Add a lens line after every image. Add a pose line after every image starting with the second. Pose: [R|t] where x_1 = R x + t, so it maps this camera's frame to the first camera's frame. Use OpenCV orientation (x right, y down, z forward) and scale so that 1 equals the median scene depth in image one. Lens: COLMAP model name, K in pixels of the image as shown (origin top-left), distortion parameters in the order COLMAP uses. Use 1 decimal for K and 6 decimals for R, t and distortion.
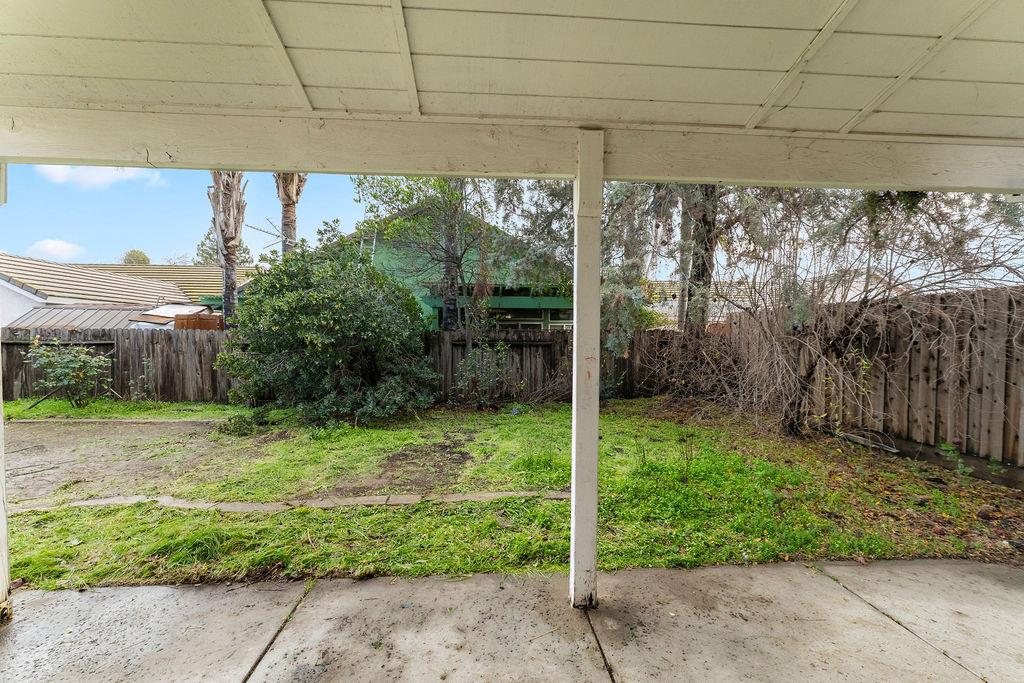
lens RADIAL K [[415.7, 0, 504.8], [0, 415.7, 340.4], [0, 0, 1]] dist [0.002135, -0.000292]
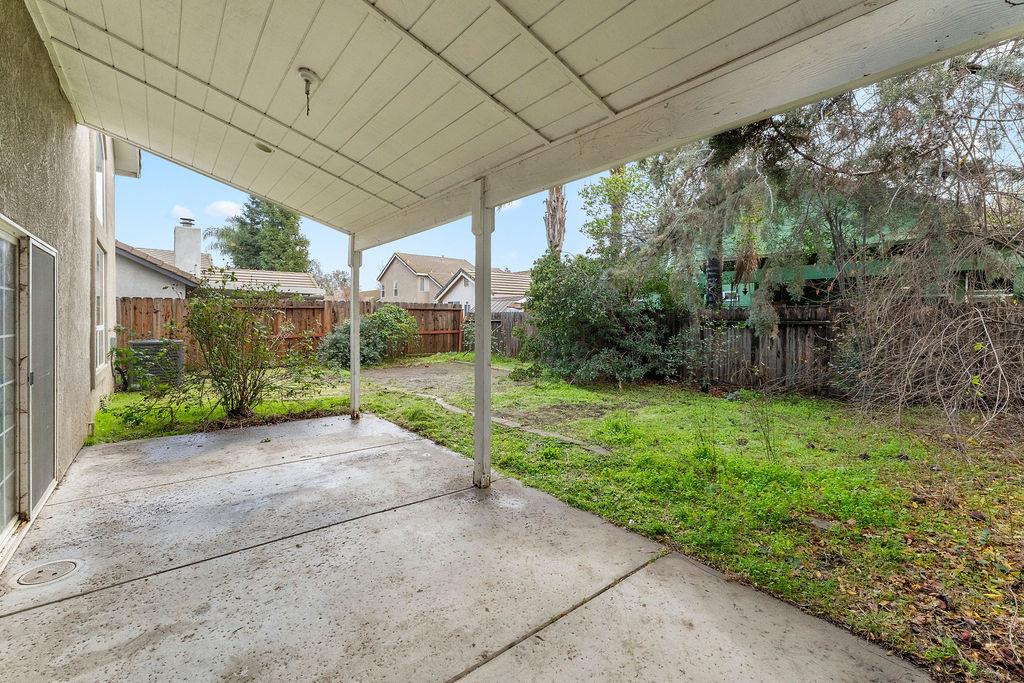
lens RADIAL K [[415.7, 0, 500.6], [0, 415.7, 319.8], [0, 0, 1]] dist [0.002135, -0.000292]
pose [[0.580176, 0.001700, -0.814489, 0.402392], [-0.005017, 0.999986, -0.001487, 0.005289], [0.814476, 0.004950, 0.580177, 0.043566]]
